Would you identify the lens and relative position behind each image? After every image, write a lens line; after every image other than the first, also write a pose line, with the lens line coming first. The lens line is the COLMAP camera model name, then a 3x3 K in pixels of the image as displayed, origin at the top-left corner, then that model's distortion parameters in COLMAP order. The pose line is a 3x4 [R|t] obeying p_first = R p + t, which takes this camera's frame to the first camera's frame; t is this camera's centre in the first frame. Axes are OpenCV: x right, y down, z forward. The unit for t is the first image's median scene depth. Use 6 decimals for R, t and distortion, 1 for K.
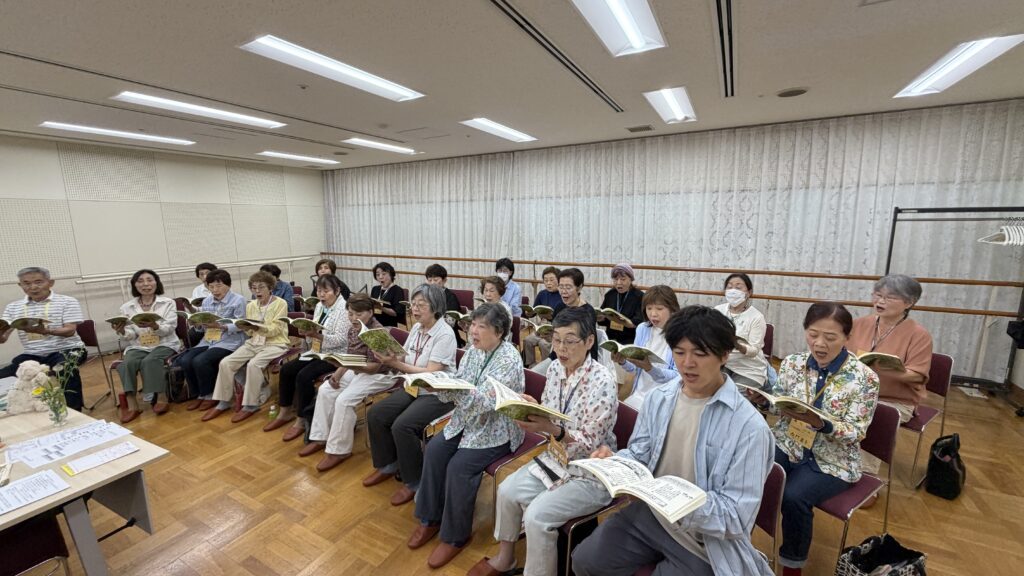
lens RADIAL K [[411.8, 0, 512.0], [0, 411.8, 288.0], [0, 0, 1]] dist [0.000255, 0.000052]
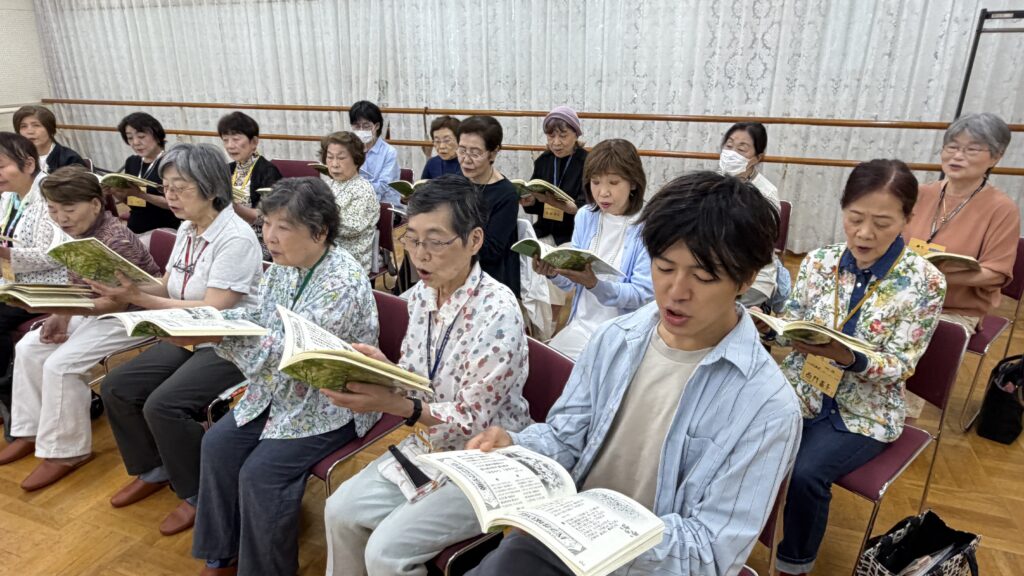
lens RADIAL K [[613.3, 0, 512.0], [0, 613.3, 288.0], [0, 0, 1]] dist [0.000214, 0.000145]
pose [[0.989061, -0.051923, 0.138070, 0.089375], [0.022635, 0.978339, 0.205767, 0.017821], [-0.145763, -0.200391, 0.968812, 0.149930]]
